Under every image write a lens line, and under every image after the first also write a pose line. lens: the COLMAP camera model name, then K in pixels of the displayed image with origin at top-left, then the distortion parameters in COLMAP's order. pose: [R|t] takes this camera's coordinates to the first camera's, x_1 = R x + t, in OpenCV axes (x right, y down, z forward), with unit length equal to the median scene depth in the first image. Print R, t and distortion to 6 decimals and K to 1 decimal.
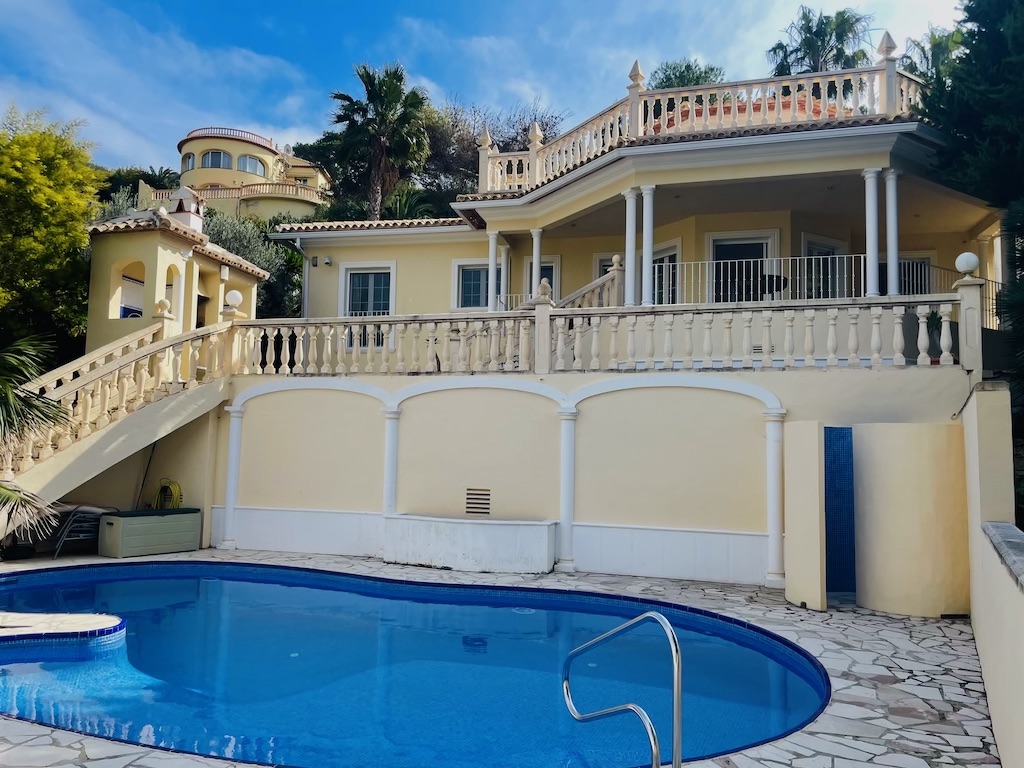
lens RADIAL K [[775.9, 0, 503.3], [0, 775.9, 384.7], [0, 0, 1]] dist [0.086781, -0.114558]
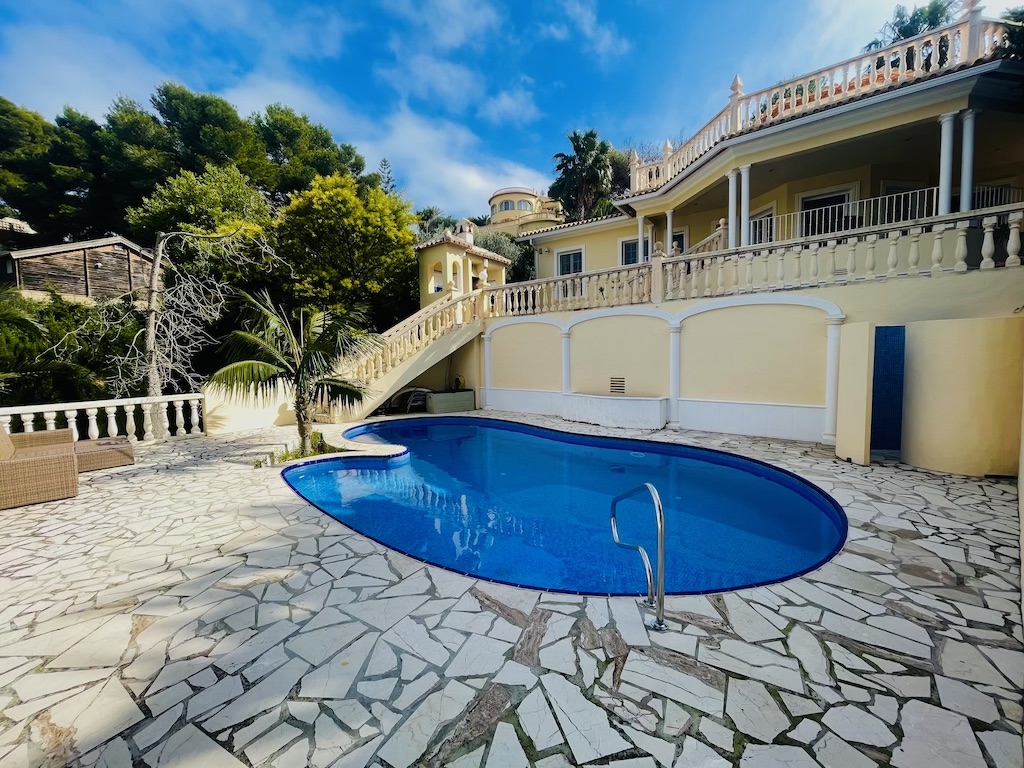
lens RADIAL K [[411.9, 0, 511.7], [0, 411.9, 377.7], [0, 0, 1]] dist [0.000204, -0.000320]
pose [[0.927449, -0.015710, -0.373619, 0.085583], [0.068084, 0.989512, 0.127401, 0.008658], [0.367699, -0.143596, 0.918791, 0.122491]]
